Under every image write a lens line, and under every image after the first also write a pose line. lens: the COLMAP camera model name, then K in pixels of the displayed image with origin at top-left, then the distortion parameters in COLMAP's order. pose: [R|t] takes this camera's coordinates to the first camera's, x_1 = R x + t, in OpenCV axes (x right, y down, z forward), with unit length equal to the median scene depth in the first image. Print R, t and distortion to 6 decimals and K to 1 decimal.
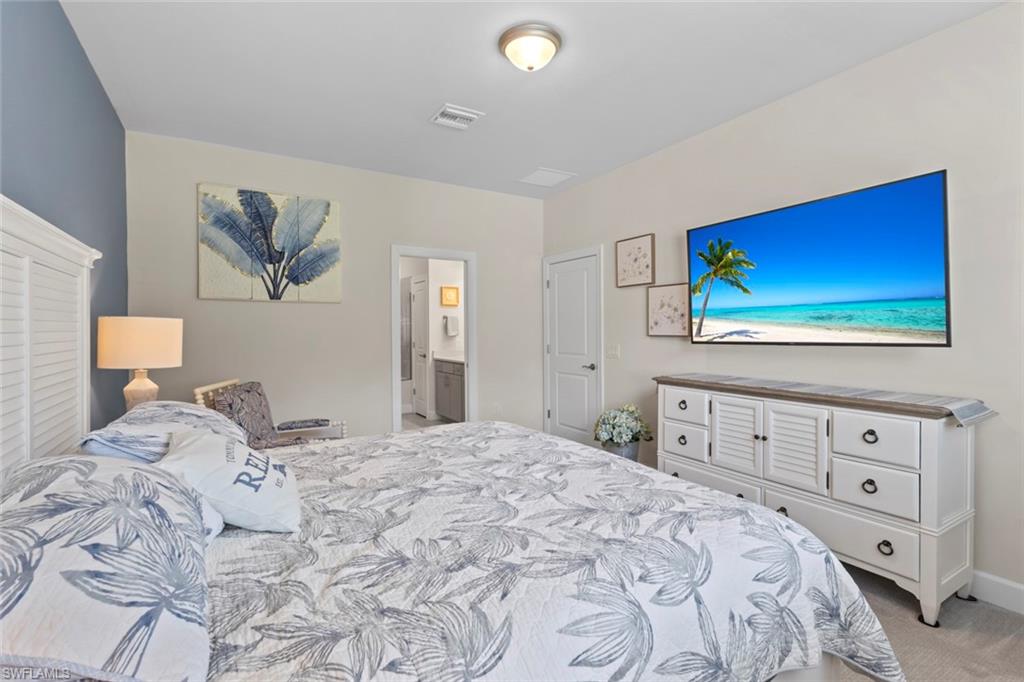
lens RADIAL K [[473.5, 0, 509.9], [0, 473.5, 334.3], [0, 0, 1]] dist [0.002015, 0.001212]
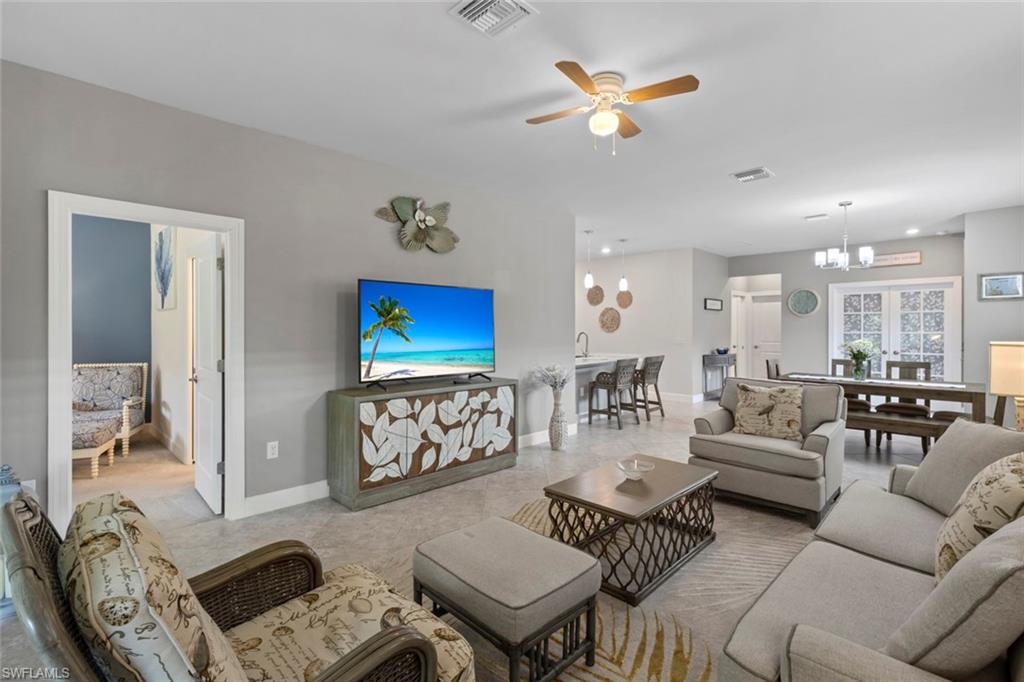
lens RADIAL K [[473.5, 0, 509.9], [0, 473.5, 334.3], [0, 0, 1]] dist [0.002015, 0.001212]
pose [[-0.236132, 0.001166, 0.971720, -0.823569], [0.010954, 0.999939, 0.001462, -0.101864], [-0.971659, 0.010990, -0.236130, 0.992376]]
